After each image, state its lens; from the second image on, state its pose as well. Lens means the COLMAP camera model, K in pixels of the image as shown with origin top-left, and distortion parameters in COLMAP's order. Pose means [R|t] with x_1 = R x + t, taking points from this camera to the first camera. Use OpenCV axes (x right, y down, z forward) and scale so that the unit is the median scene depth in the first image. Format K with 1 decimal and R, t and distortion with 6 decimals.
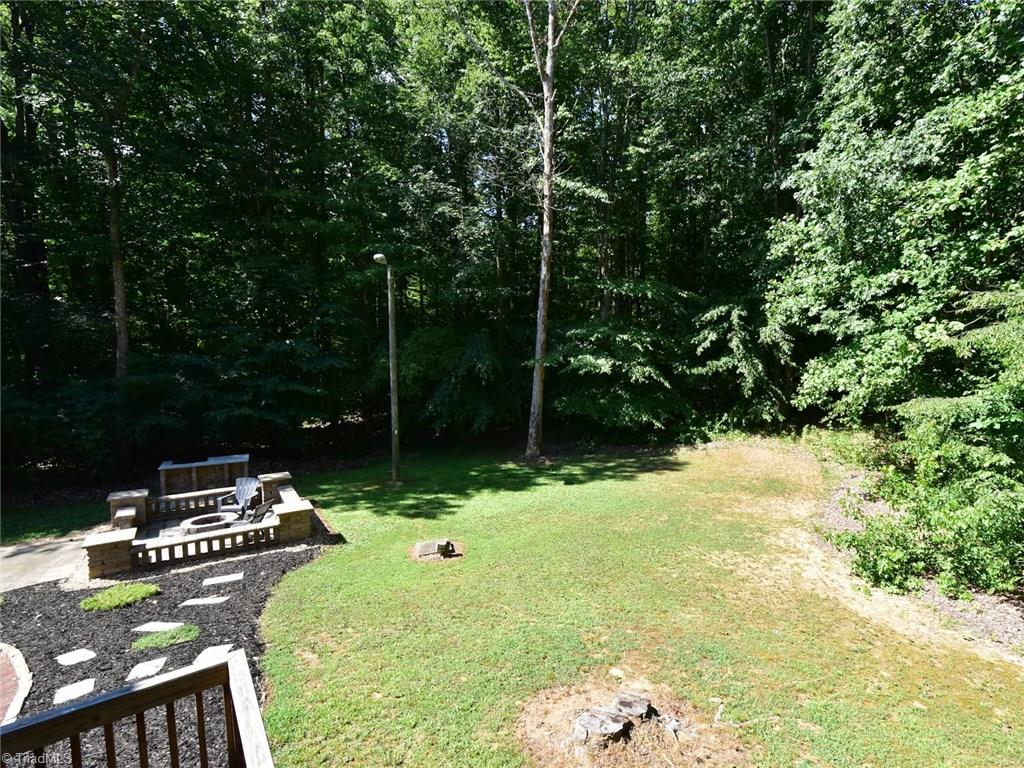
lens RADIAL K [[477.5, 0, 537.3], [0, 477.5, 389.8], [0, 0, 1]] dist [0.001250, -0.000200]
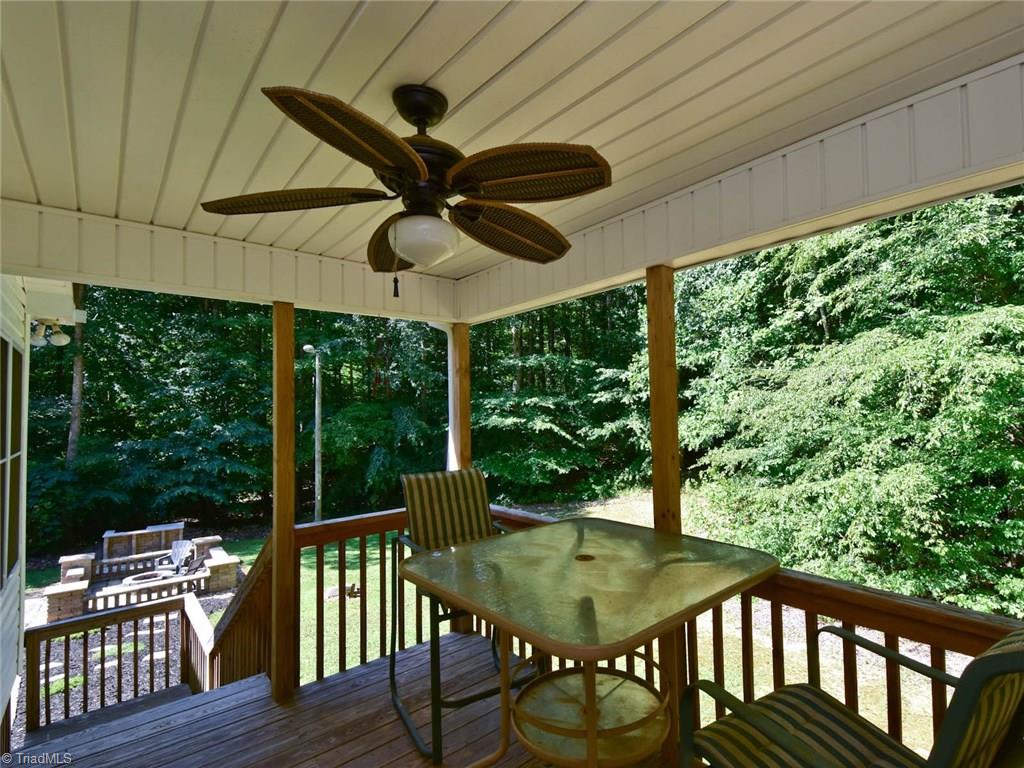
lens RADIAL K [[498.4, 0, 511.1], [0, 498.4, 390.7], [0, 0, 1]] dist [0.017061, -0.001072]
pose [[0.998855, -0.028069, 0.038742, 0.157826], [0.033041, 0.990384, -0.134343, 0.015036], [-0.034599, 0.135469, 0.990177, -0.296305]]
